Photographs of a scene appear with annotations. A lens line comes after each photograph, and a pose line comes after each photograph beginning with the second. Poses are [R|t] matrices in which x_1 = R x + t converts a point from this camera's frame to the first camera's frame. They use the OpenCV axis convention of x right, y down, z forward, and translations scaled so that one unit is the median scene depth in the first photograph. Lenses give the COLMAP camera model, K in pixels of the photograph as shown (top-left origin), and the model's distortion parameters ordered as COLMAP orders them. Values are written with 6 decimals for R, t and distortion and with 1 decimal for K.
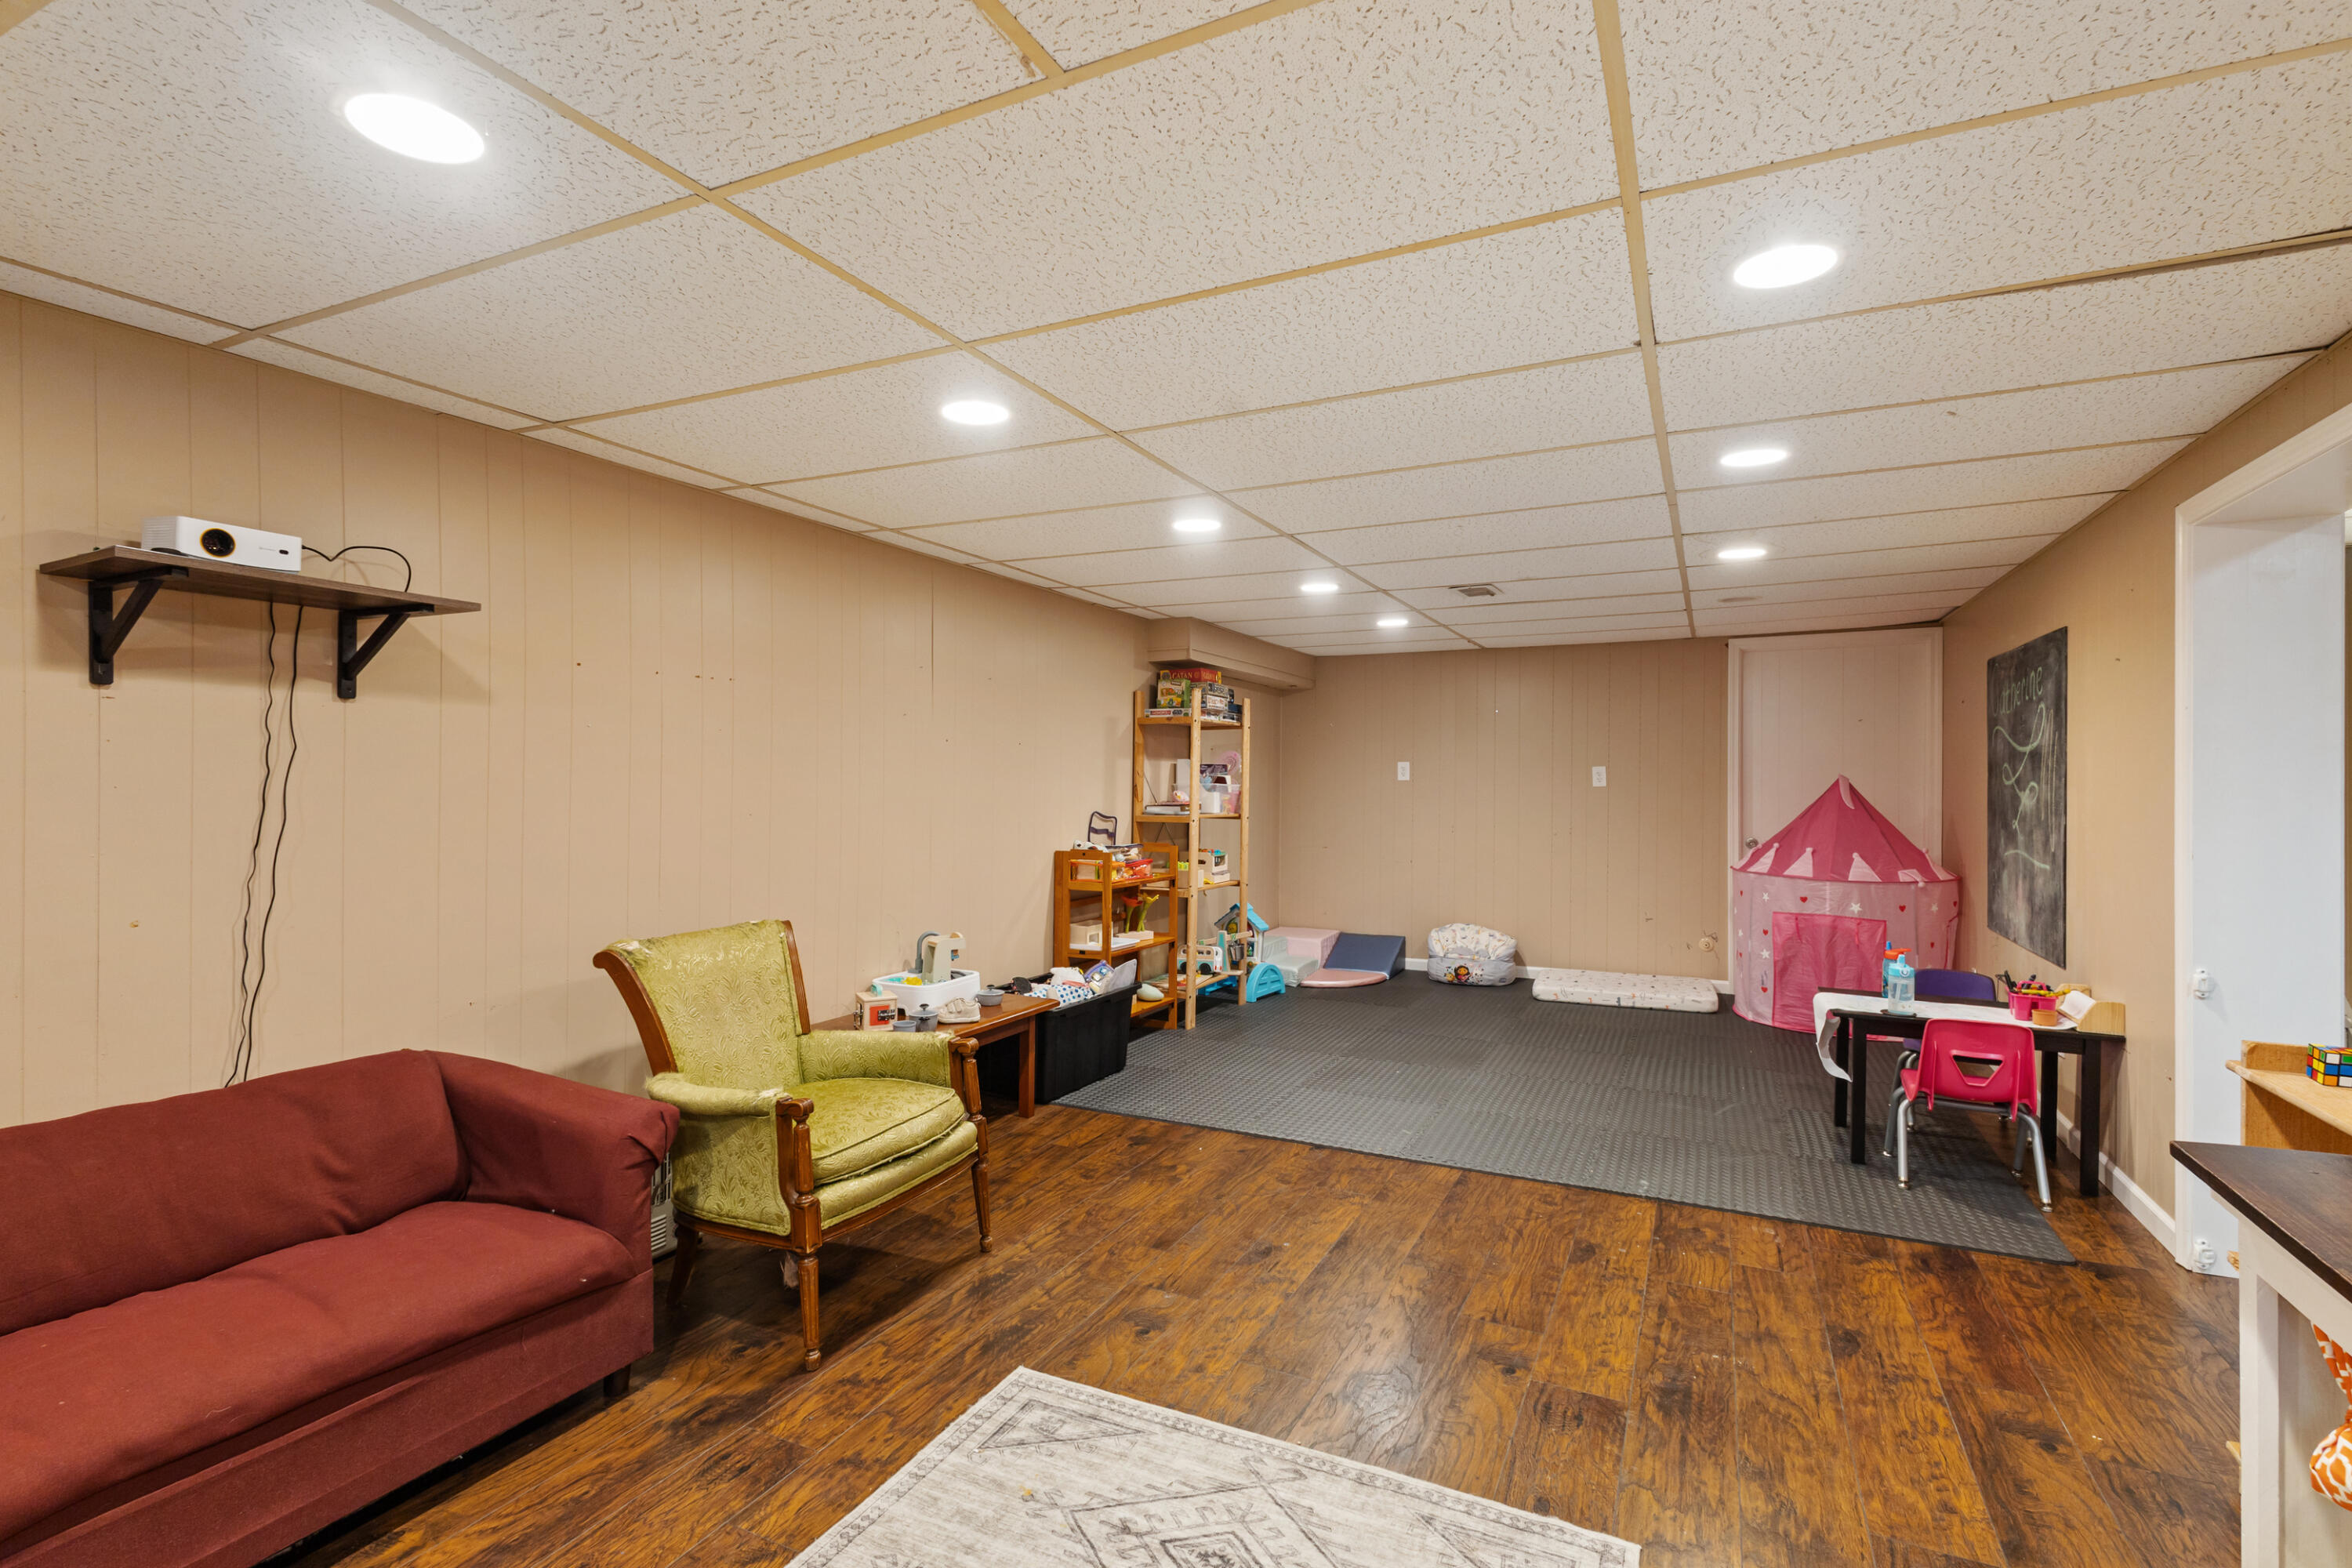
lens RADIAL K [[1092.9, 0, 1186.6], [0, 1092.9, 794.3], [0, 0, 1]] dist [0.010667, -0.001732]
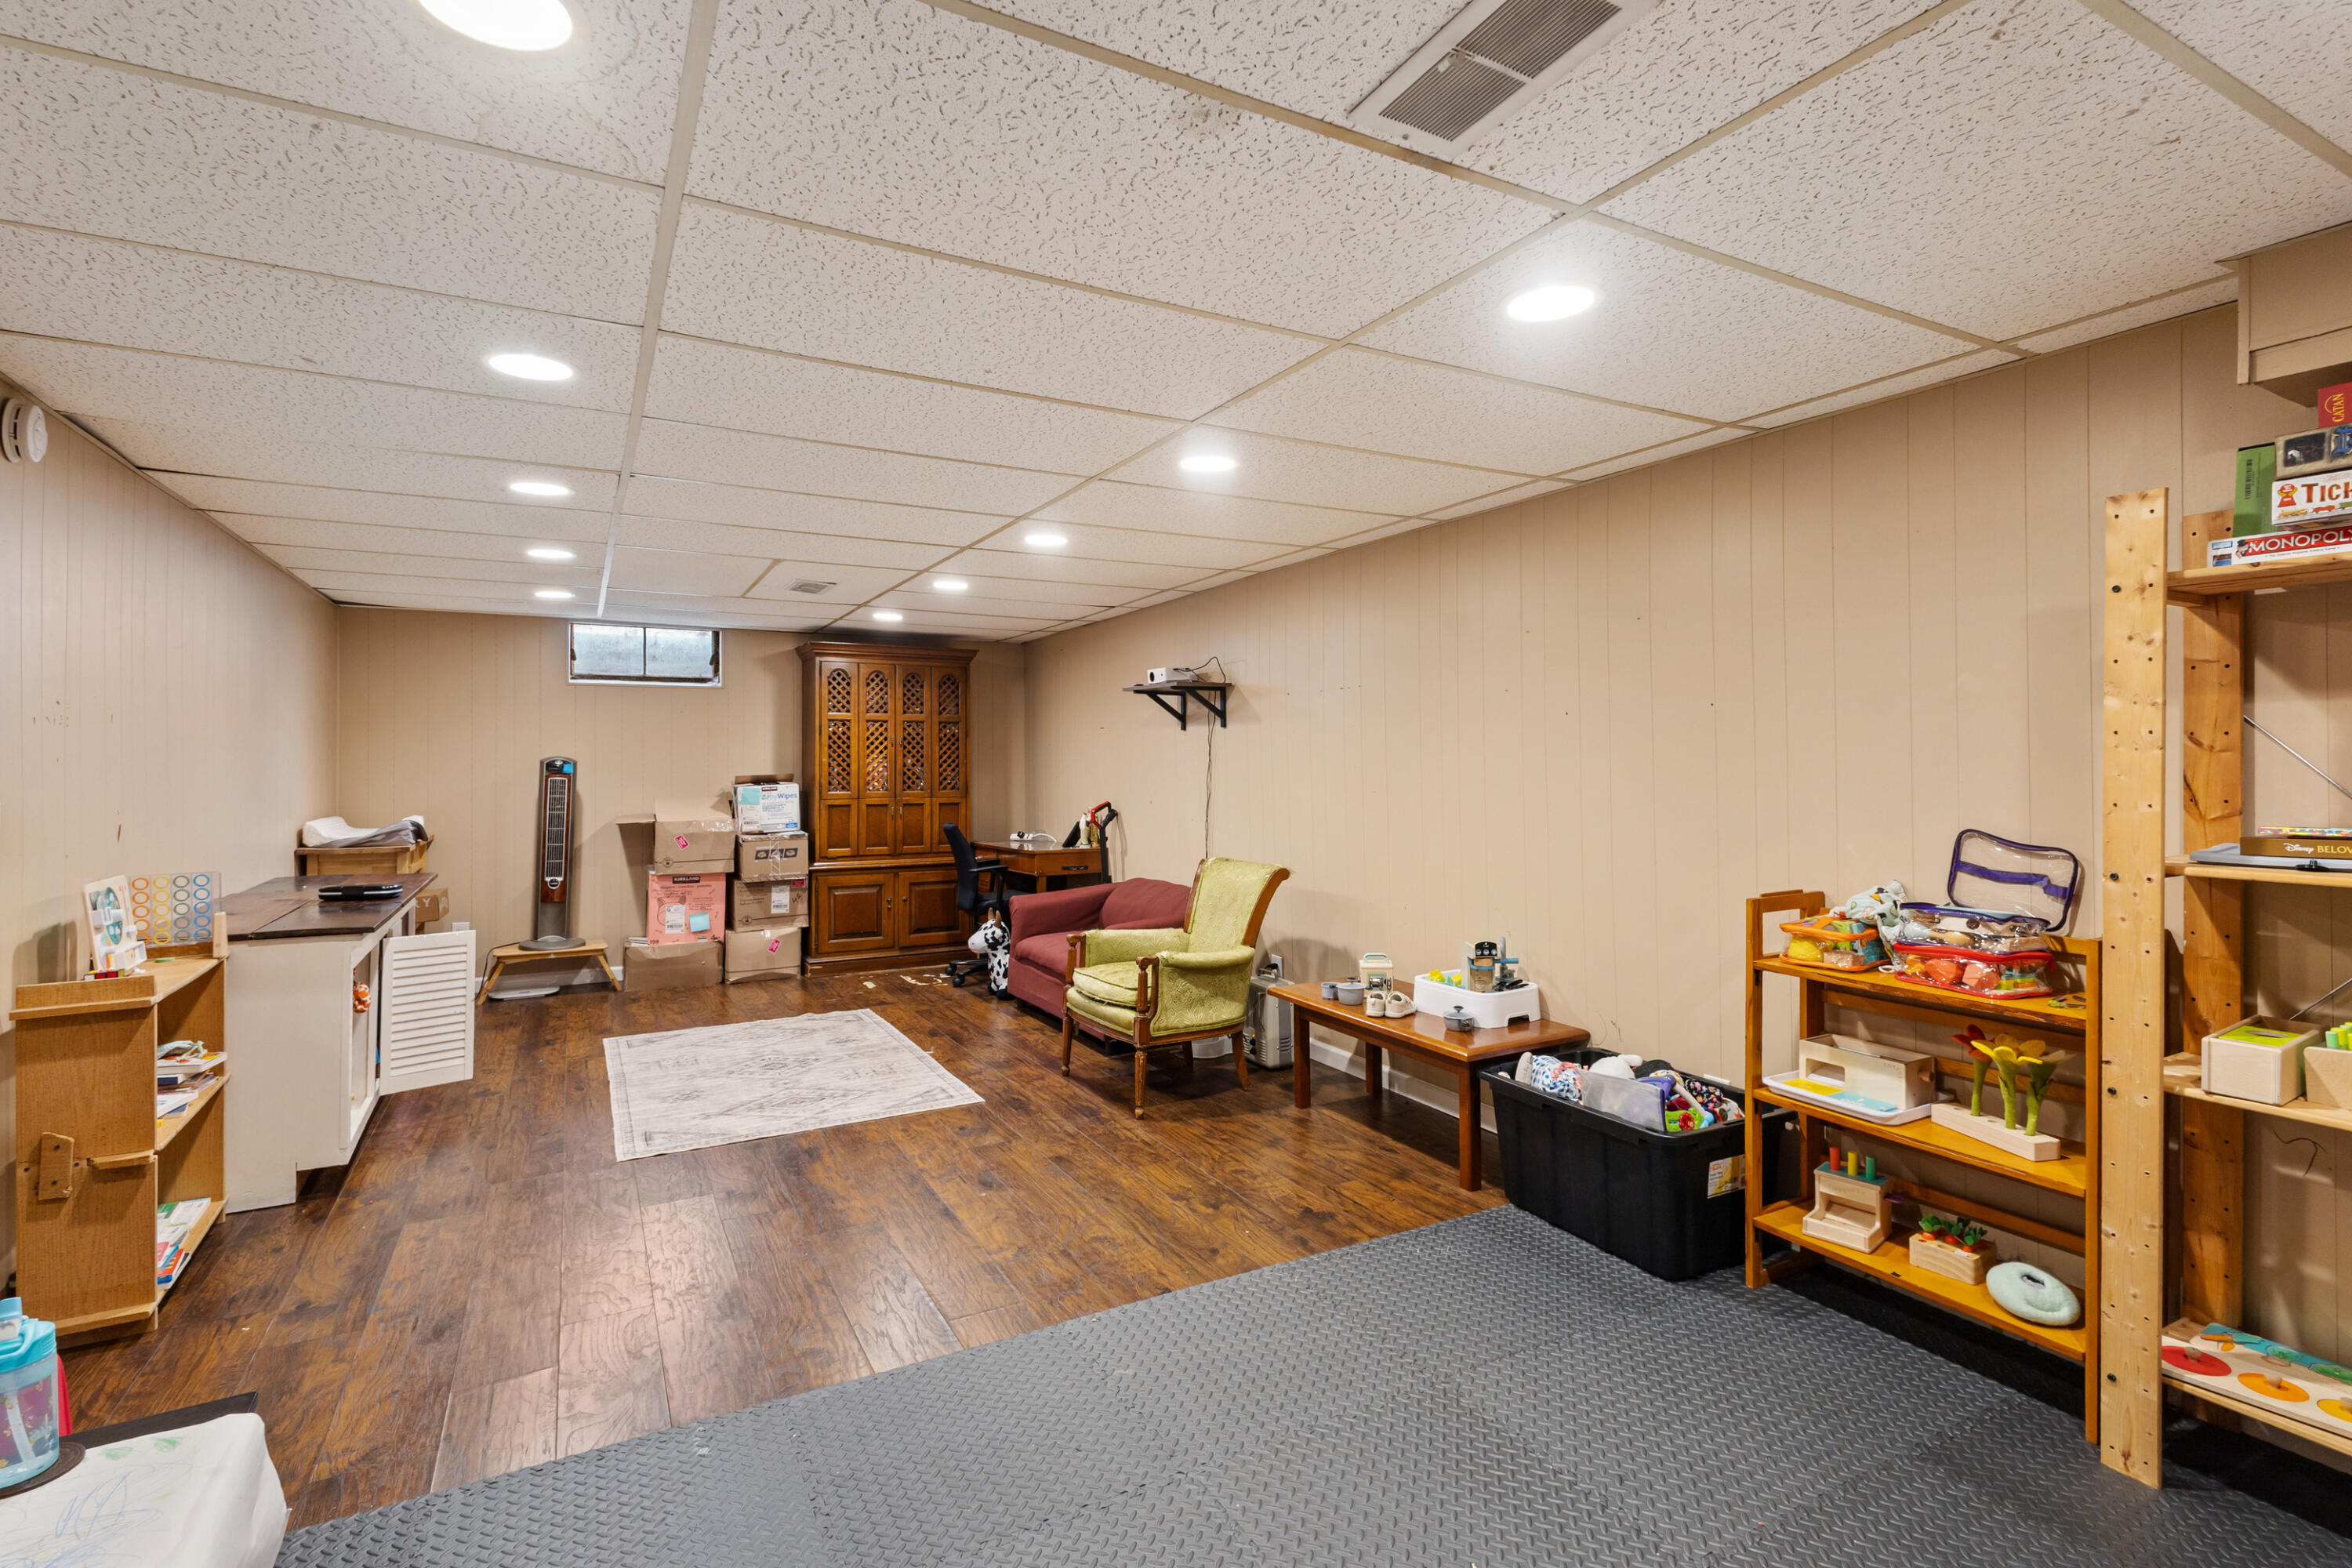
lens RADIAL K [[1092.9, 0, 1181.8], [0, 1092.9, 745.3], [0, 0, 1]] dist [0.010667, -0.001732]
pose [[-0.576550, -0.010766, -0.816991, 1.039632], [-0.004160, 0.999939, -0.010241, -0.029653], [0.817051, -0.002506, -0.576560, 2.134719]]
